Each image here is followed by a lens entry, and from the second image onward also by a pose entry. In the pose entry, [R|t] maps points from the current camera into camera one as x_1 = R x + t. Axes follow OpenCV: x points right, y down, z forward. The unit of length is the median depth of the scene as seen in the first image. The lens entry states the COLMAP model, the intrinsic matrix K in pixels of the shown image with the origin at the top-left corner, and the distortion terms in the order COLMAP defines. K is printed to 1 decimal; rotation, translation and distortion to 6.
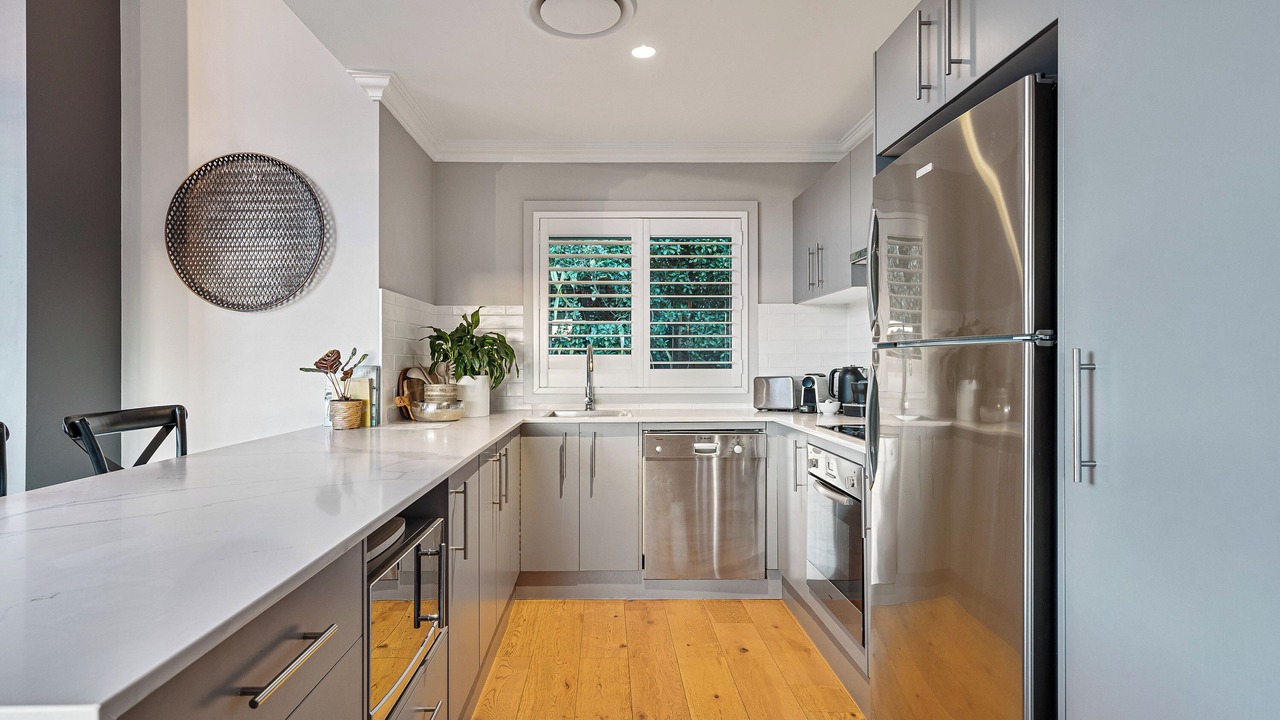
lens RADIAL K [[644.4, 0, 640.0], [0, 644.4, 360.0], [0, 0, 1]] dist [-0.001396, -0.000009]
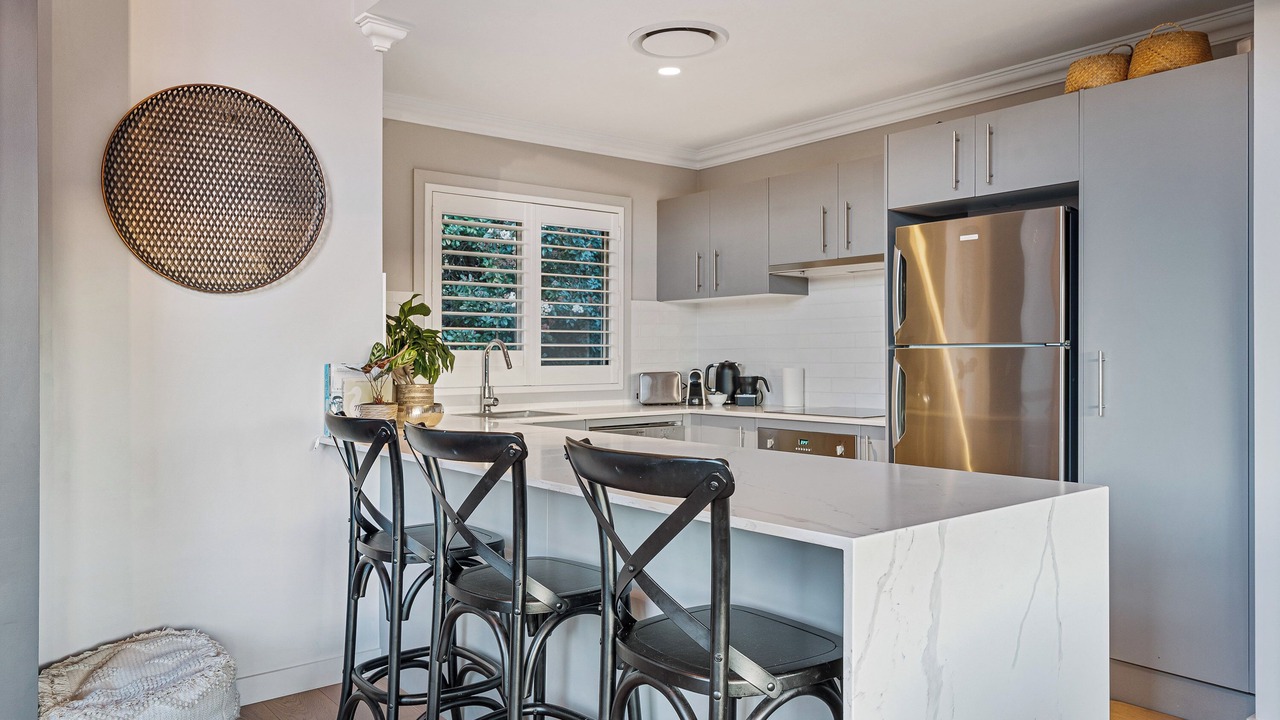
lens RADIAL K [[872.7, 0, 640.0], [0, 872.7, 360.0], [0, 0, 1]] dist [0.002310, 0.000398]
pose [[0.798282, -0.003590, 0.602273, -0.643002], [0.000642, 0.999987, 0.005110, -0.001008], [-0.602283, -0.003693, 0.798274, -0.098058]]
